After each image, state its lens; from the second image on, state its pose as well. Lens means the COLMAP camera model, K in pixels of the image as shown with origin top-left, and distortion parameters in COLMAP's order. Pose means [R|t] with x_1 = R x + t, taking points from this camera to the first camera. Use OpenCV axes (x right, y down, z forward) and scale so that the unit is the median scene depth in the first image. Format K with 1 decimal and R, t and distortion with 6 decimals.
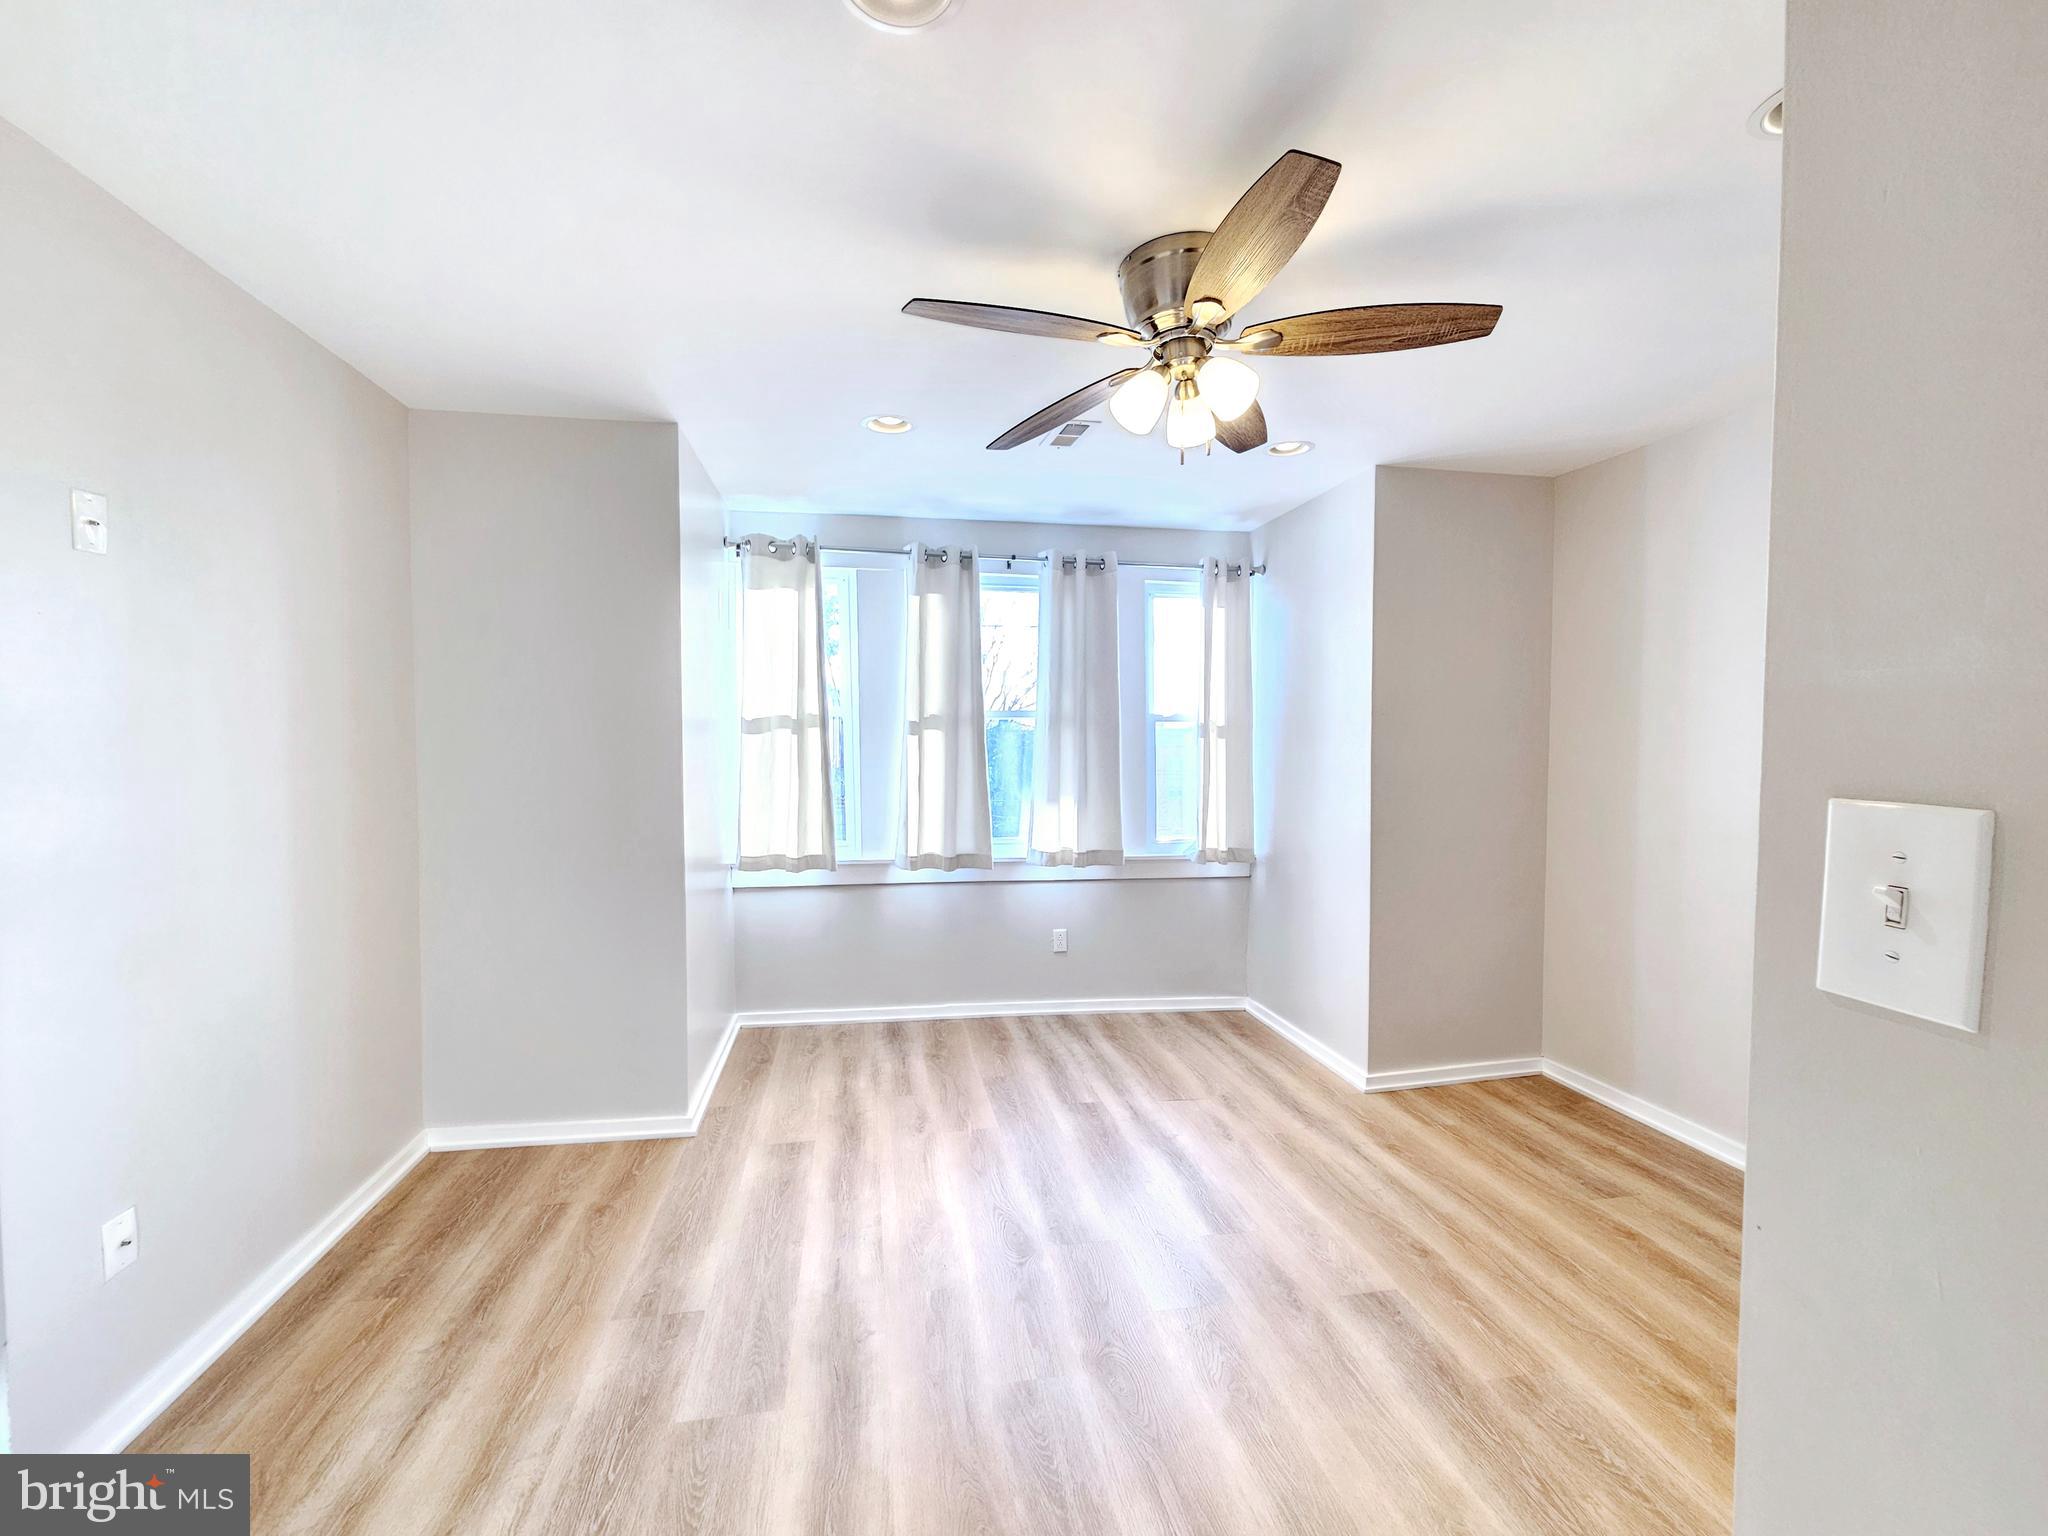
lens RADIAL K [[830.3, 0, 1020.5], [0, 830.3, 772.5], [0, 0, 1]] dist [-0.001377, 0.000014]
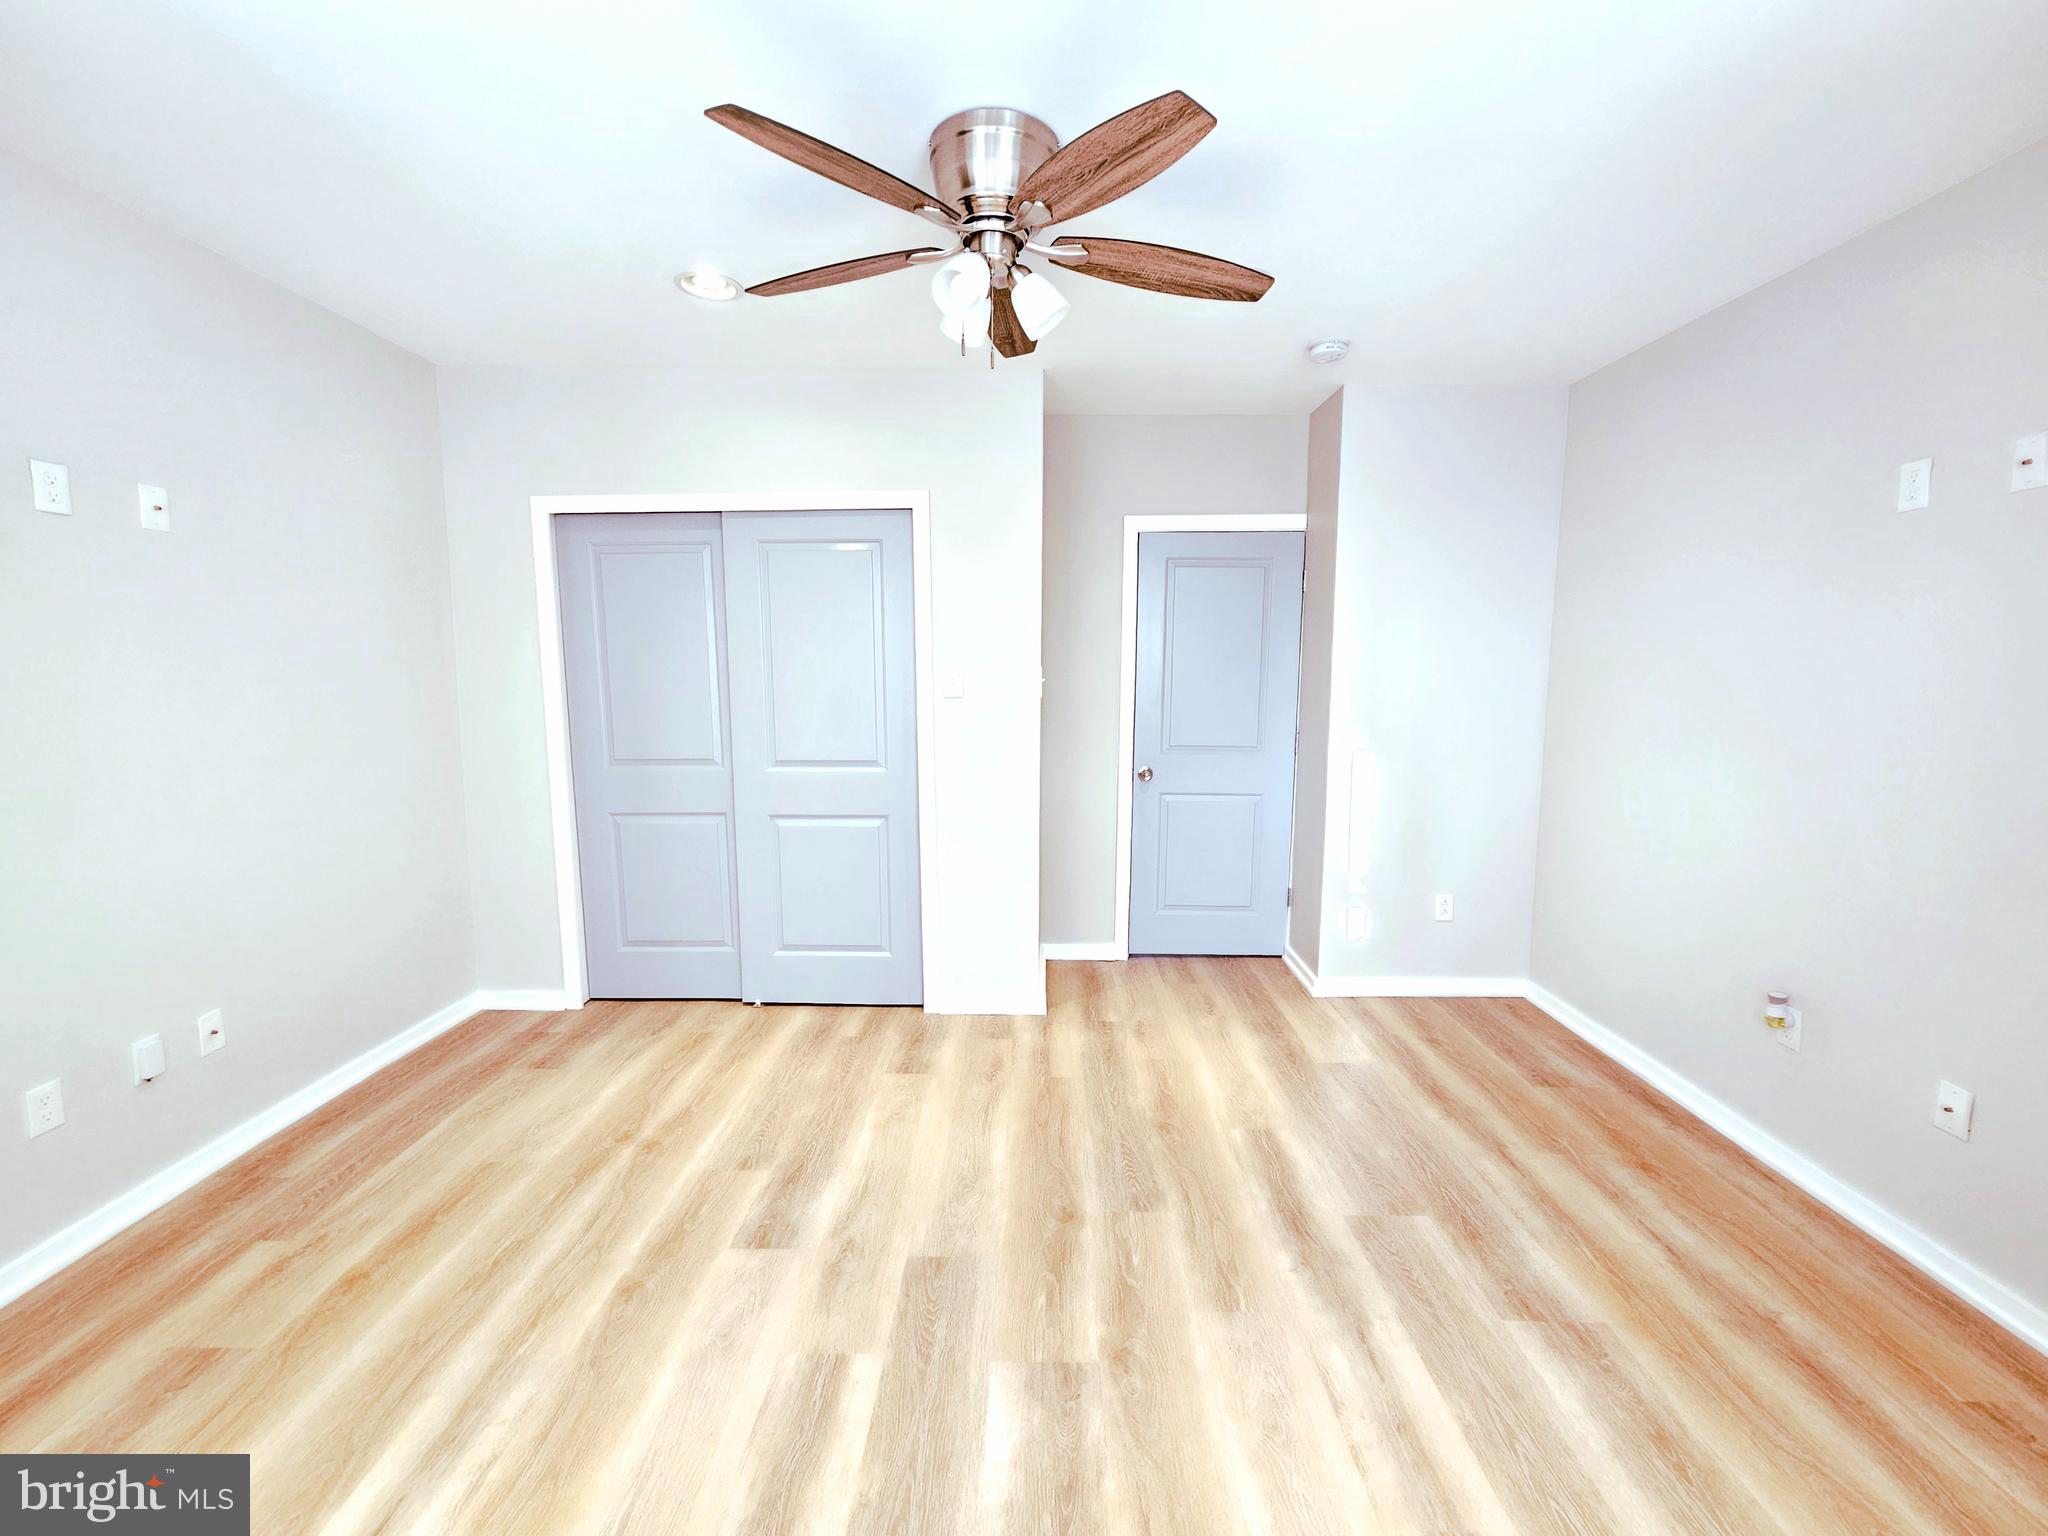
lens RADIAL K [[830.3, 0, 1024.9], [0, 830.3, 771.1], [0, 0, 1]] dist [-0.001377, 0.000014]
pose [[-0.978309, -0.033256, 0.204463, -0.049591], [0.002756, 0.984852, 0.173374, -0.071292], [-0.207131, 0.170177, -0.963398, 1.837887]]
